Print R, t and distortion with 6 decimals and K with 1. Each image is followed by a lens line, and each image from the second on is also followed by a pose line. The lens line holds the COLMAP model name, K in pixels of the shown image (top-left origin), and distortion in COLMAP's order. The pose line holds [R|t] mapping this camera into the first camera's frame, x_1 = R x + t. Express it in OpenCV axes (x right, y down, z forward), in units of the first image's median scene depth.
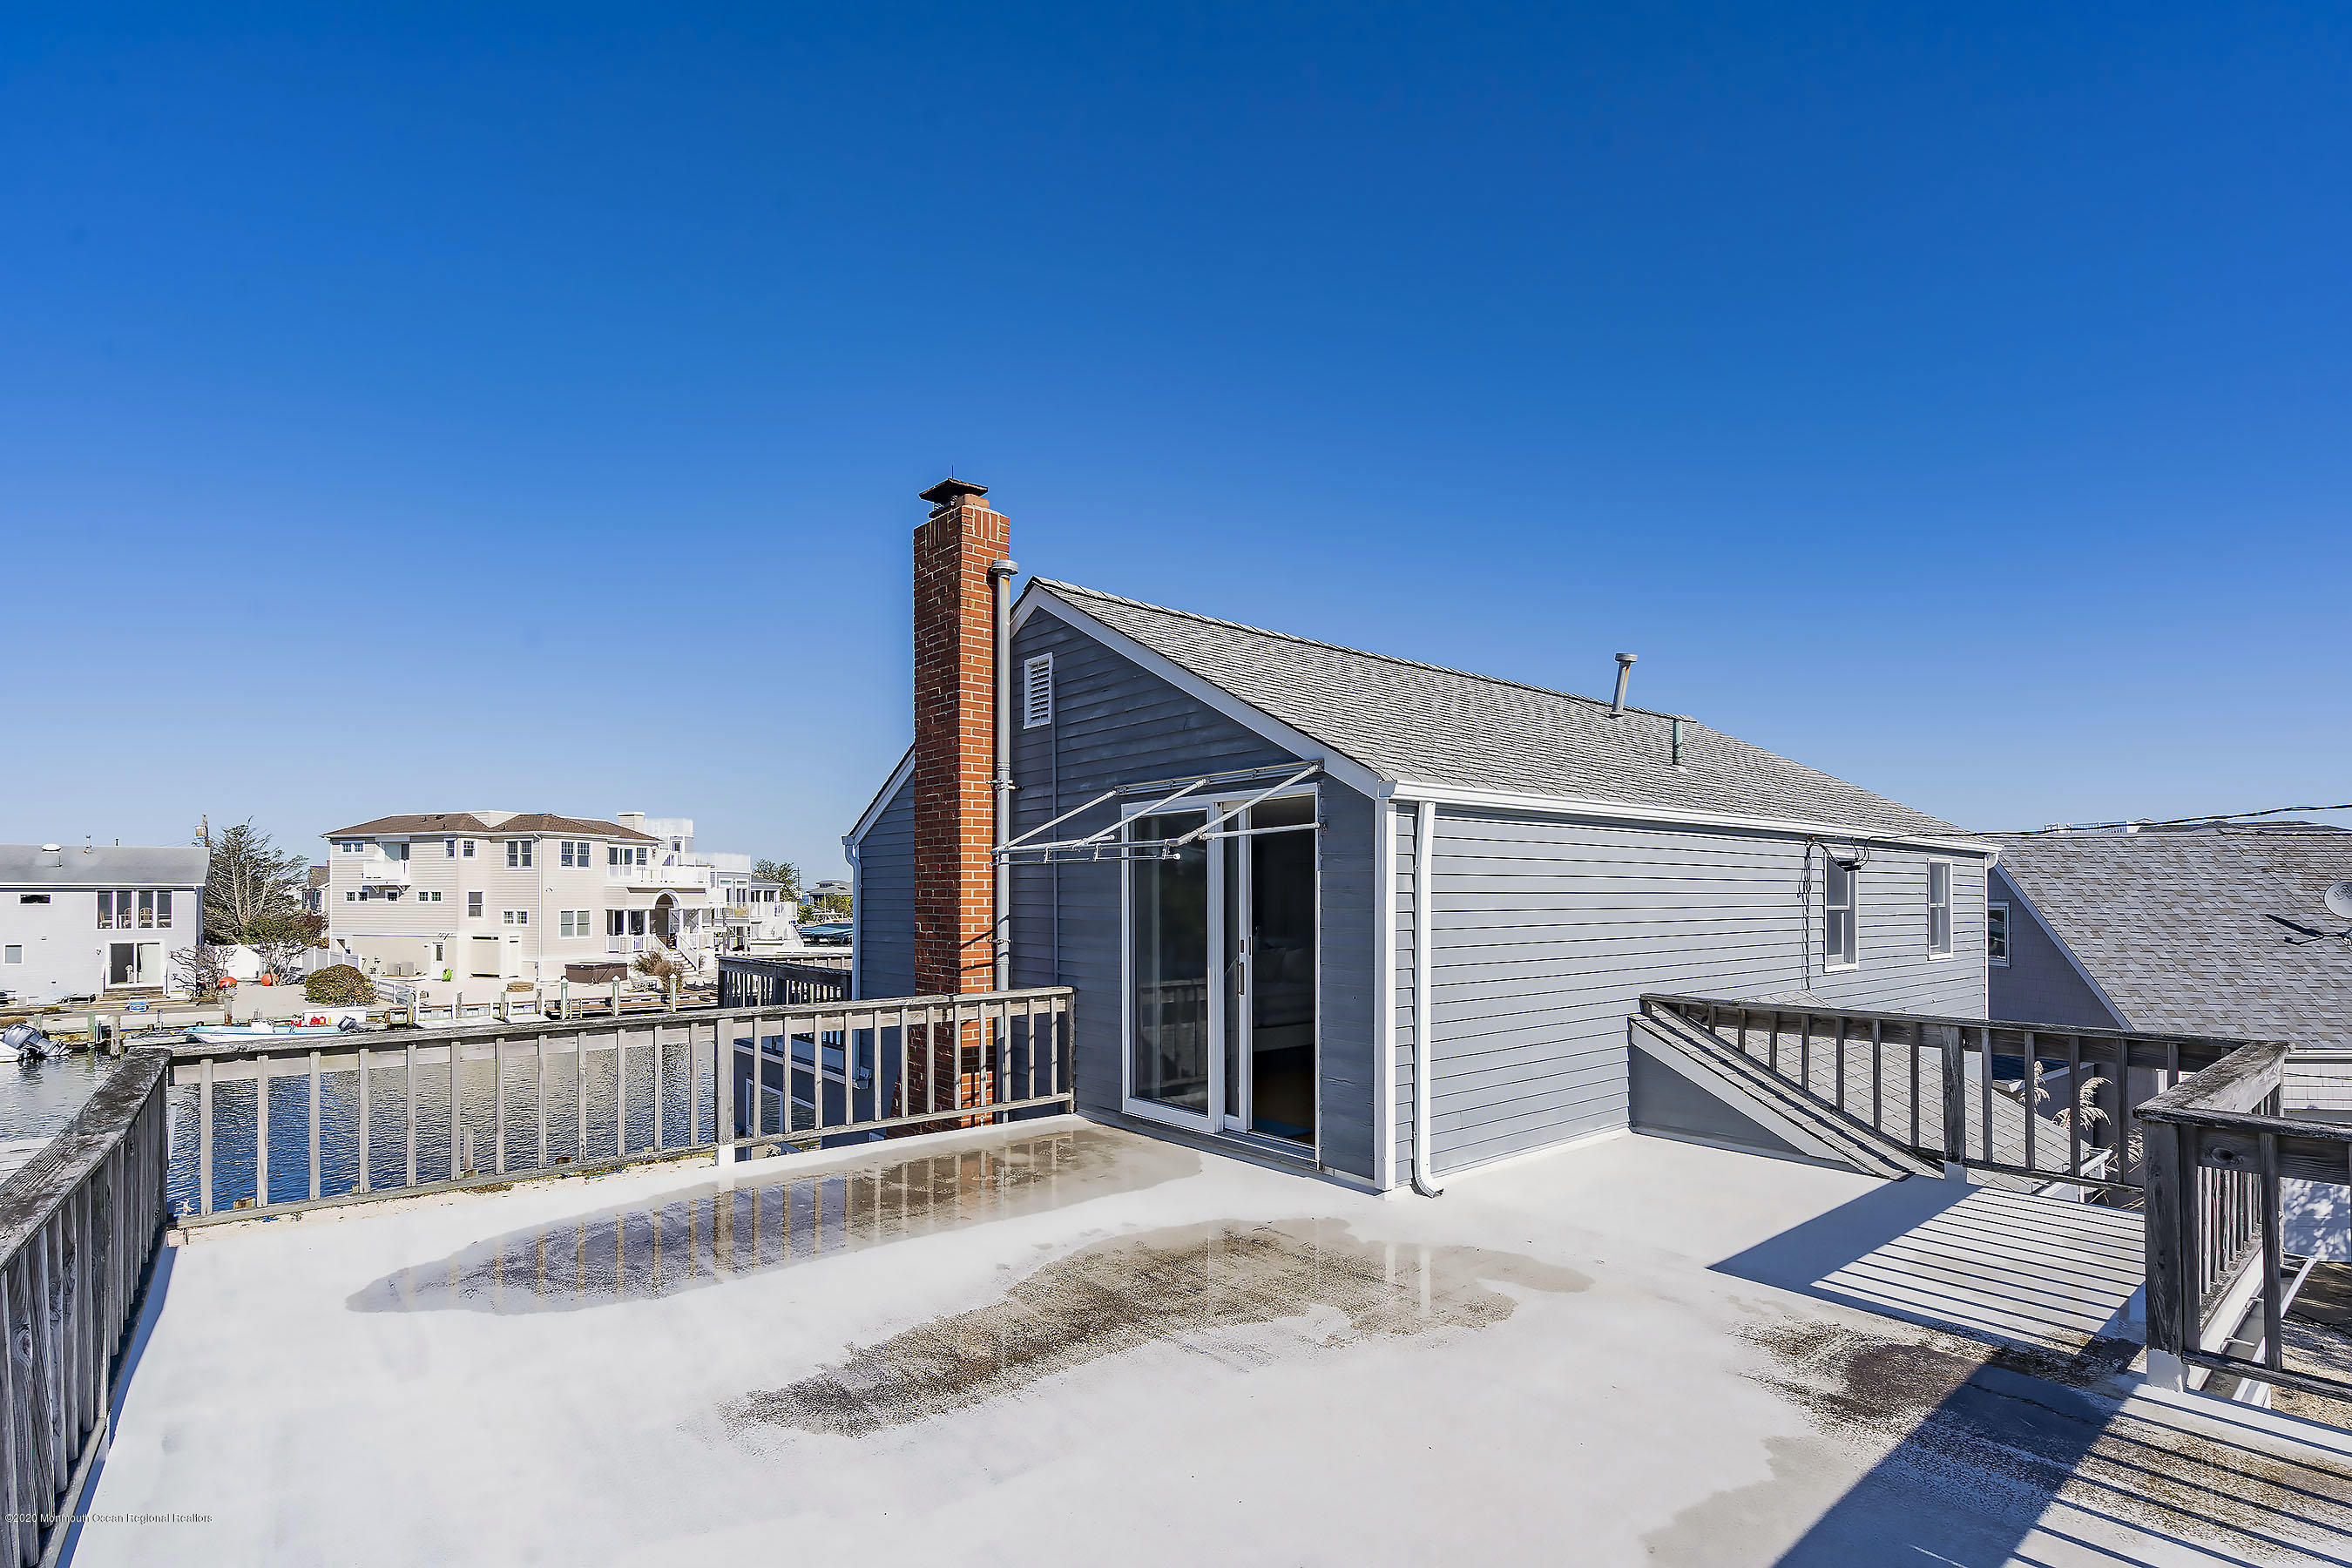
lens RADIAL K [[1076.8, 0, 1141.9], [0, 1076.8, 897.9], [0, 0, 1]] dist [0.001315, 0.001670]
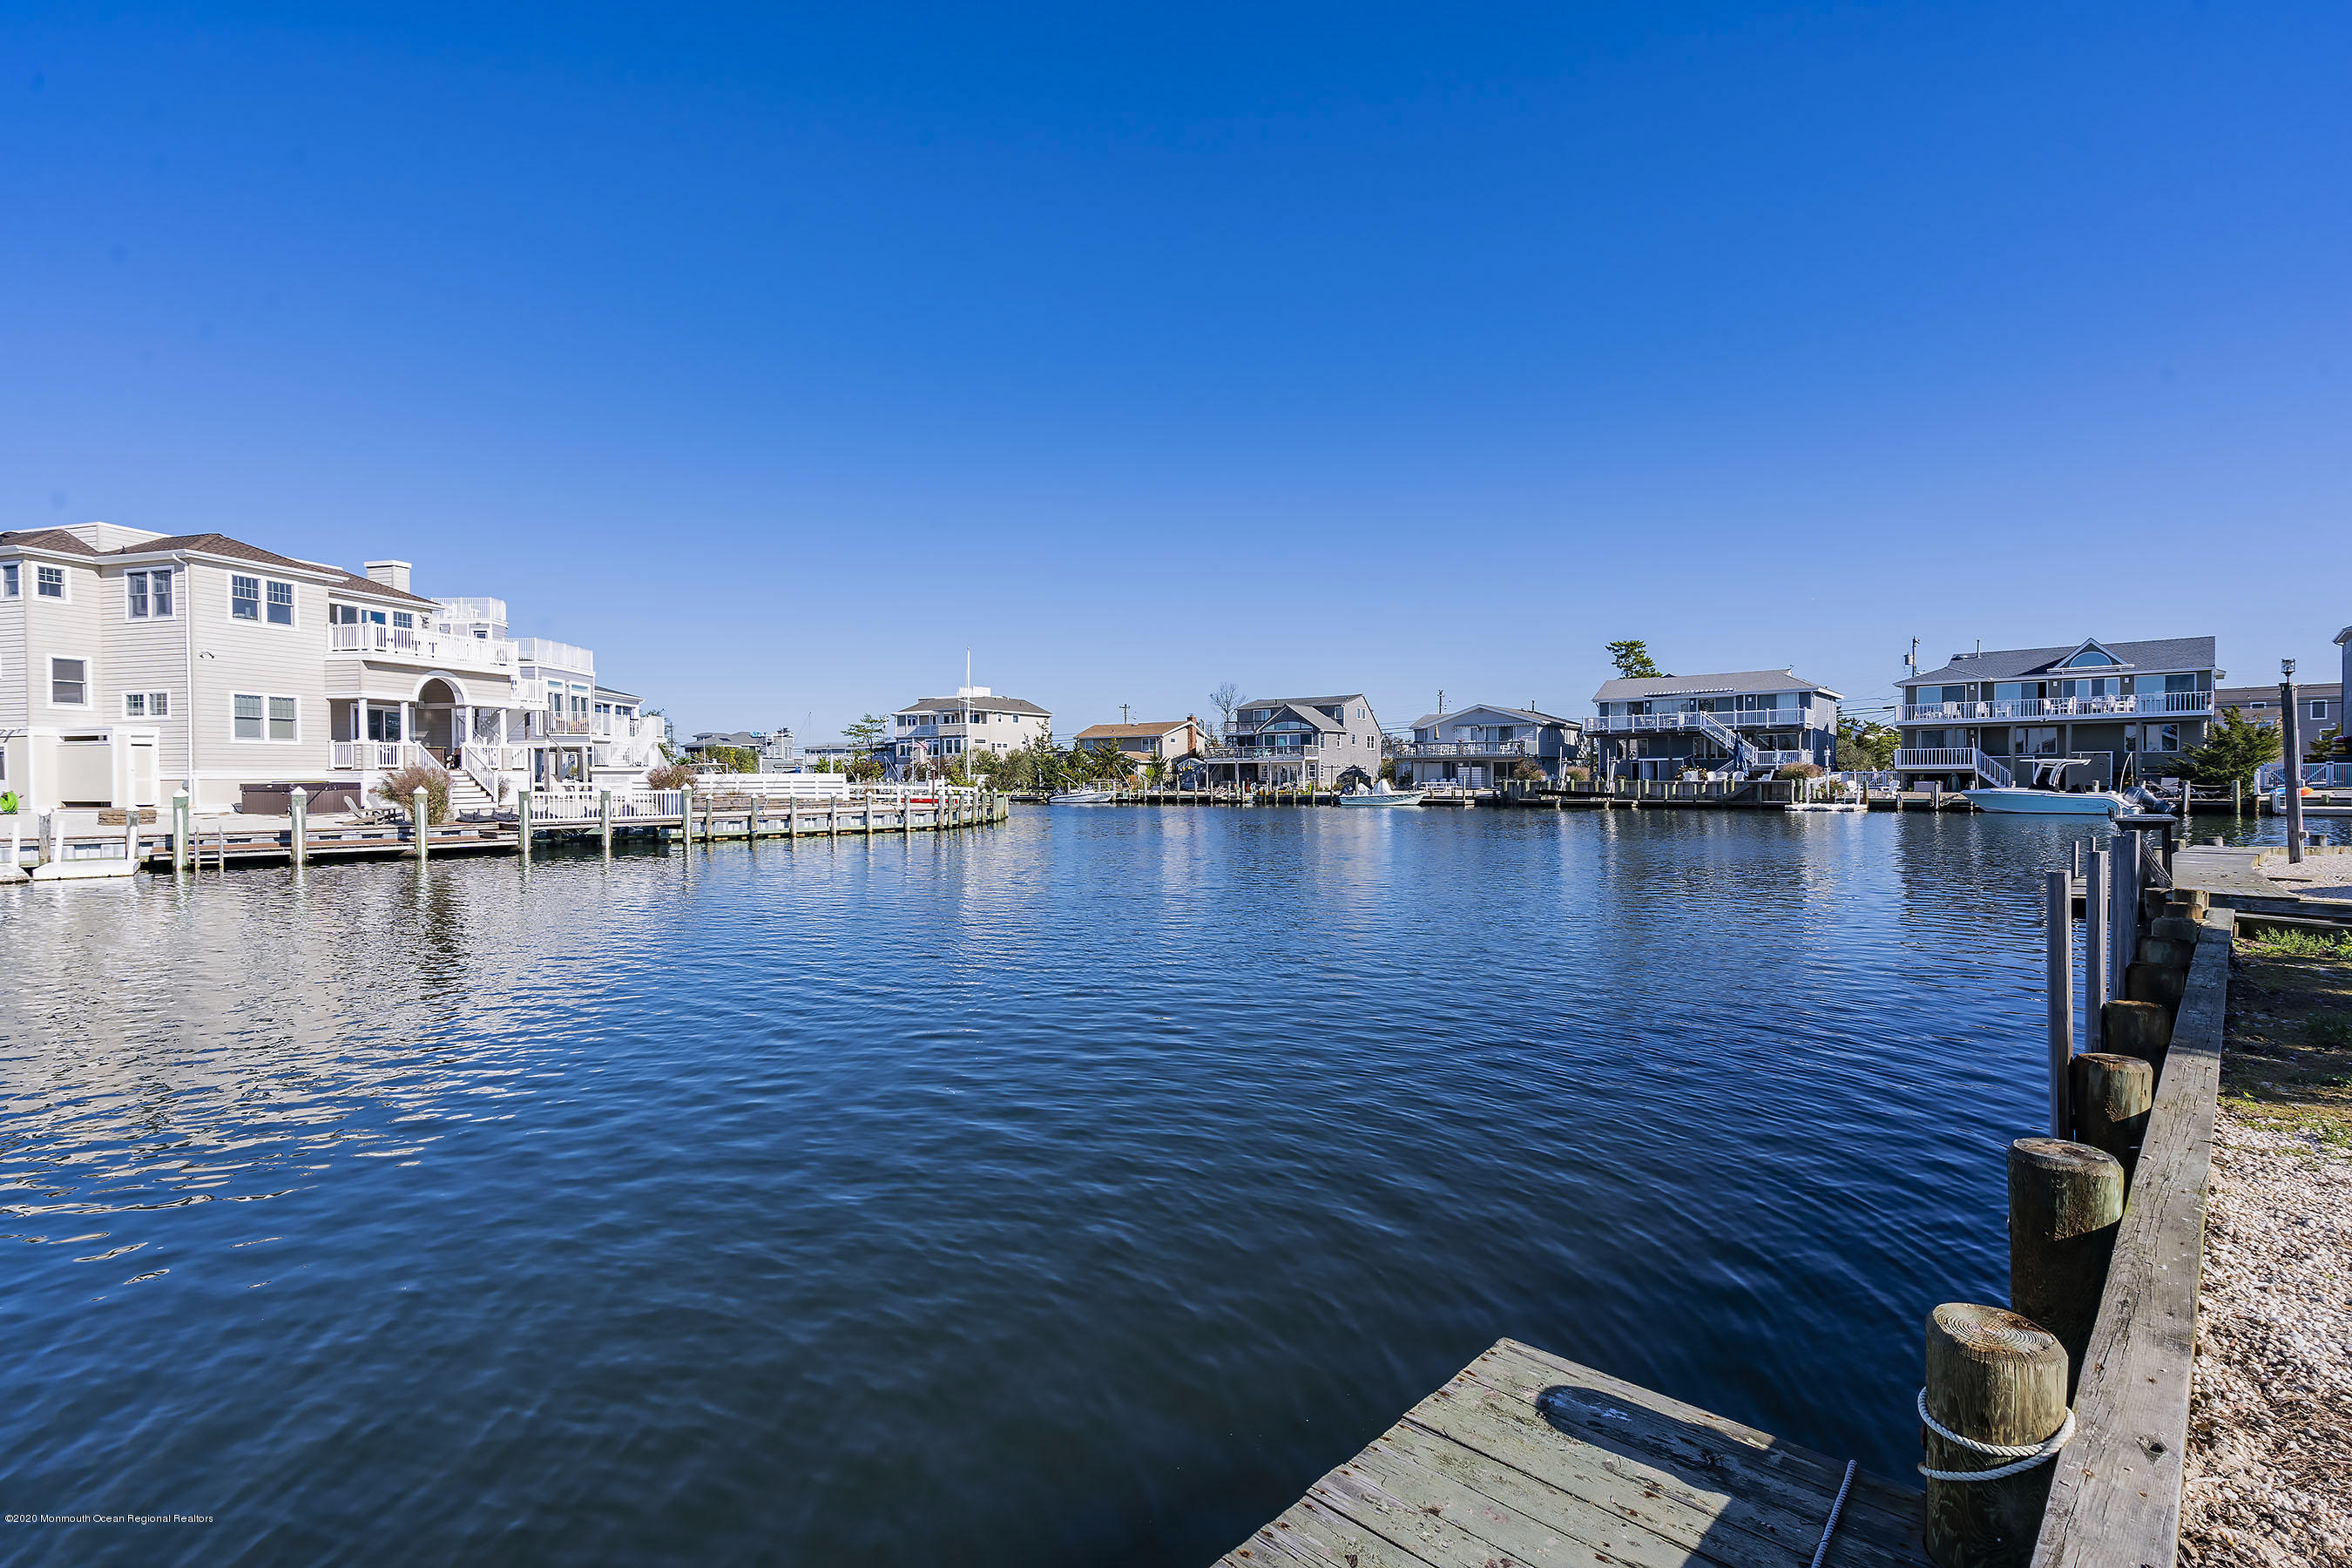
lens RADIAL K [[1076.8, 0, 1171.1], [0, 1076.8, 786.8], [0, 0, 1]] dist [0.001315, 0.001670]
pose [[0.992421, -0.003764, 0.122825, -0.104130], [0.002447, 0.999938, 0.010877, 0.057164], [-0.122859, -0.010494, 0.992369, 0.350896]]
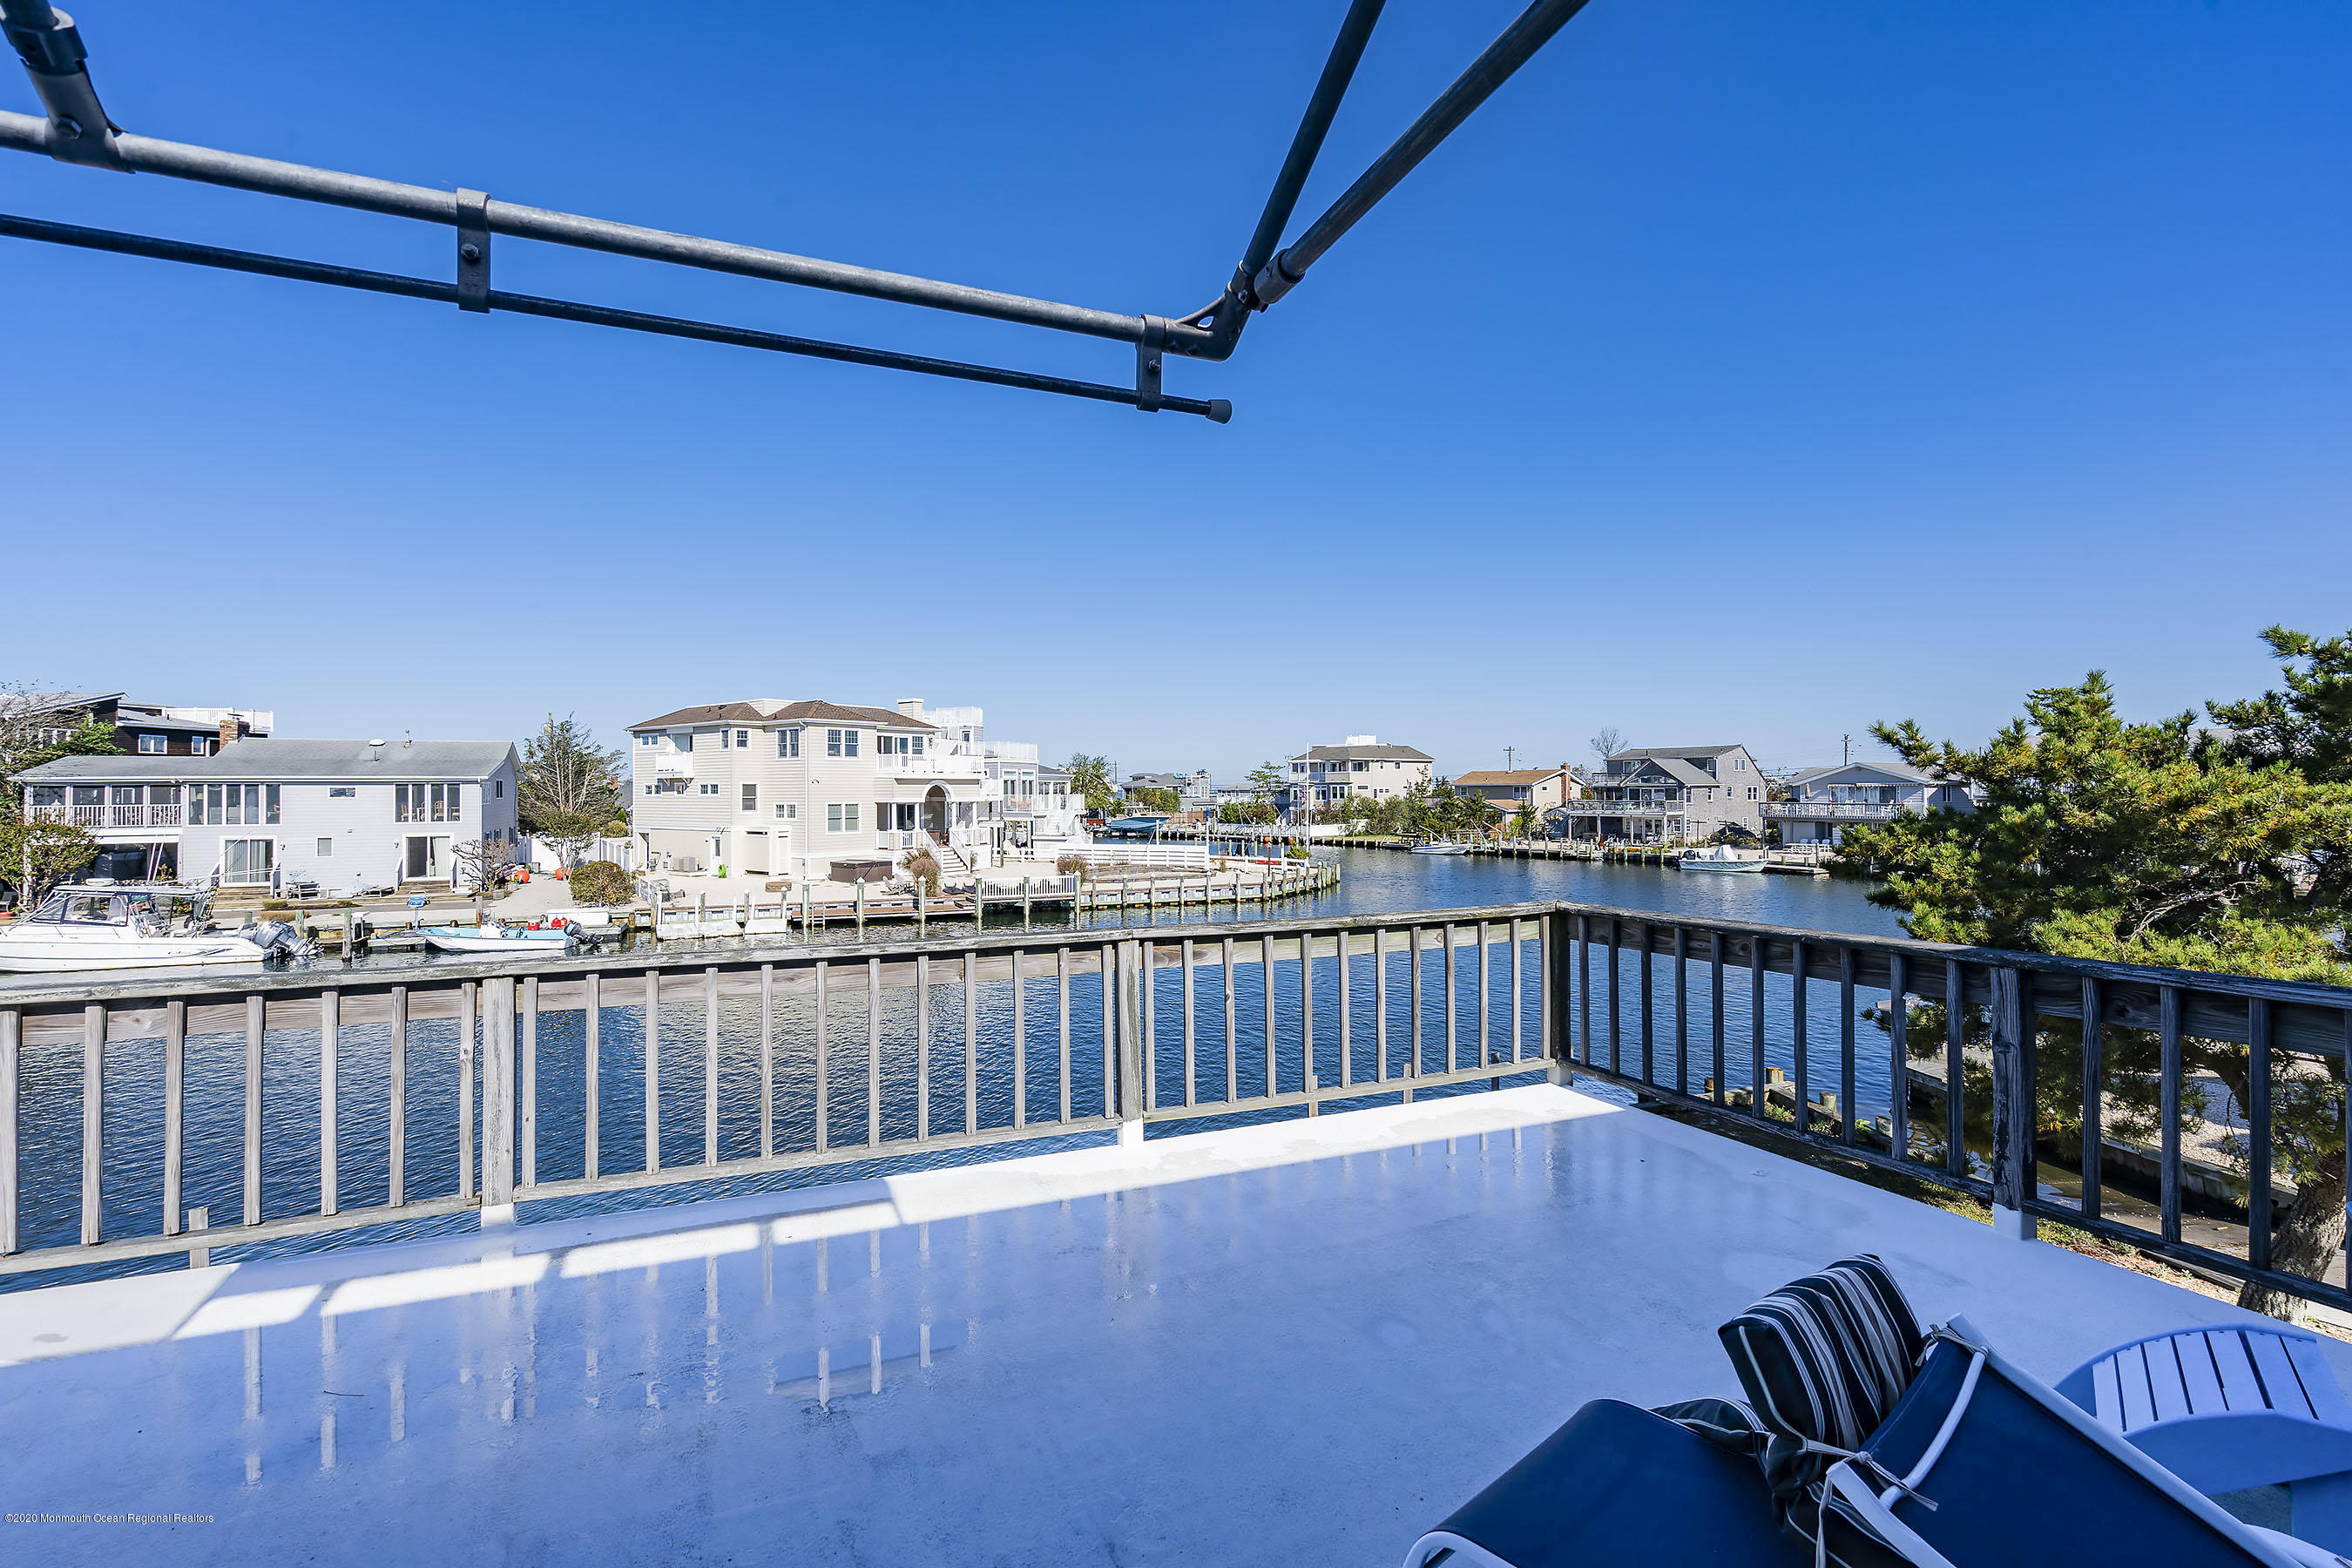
lens RADIAL K [[1076.8, 0, 1164.7], [0, 1076.8, 764.1], [0, 0, 1]] dist [0.001315, 0.001670]
pose [[0.961763, -0.010925, -0.273664, -0.002215], [0.004010, 0.999659, -0.025814, 0.002630], [0.273852, 0.023730, 0.961479, 0.179949]]
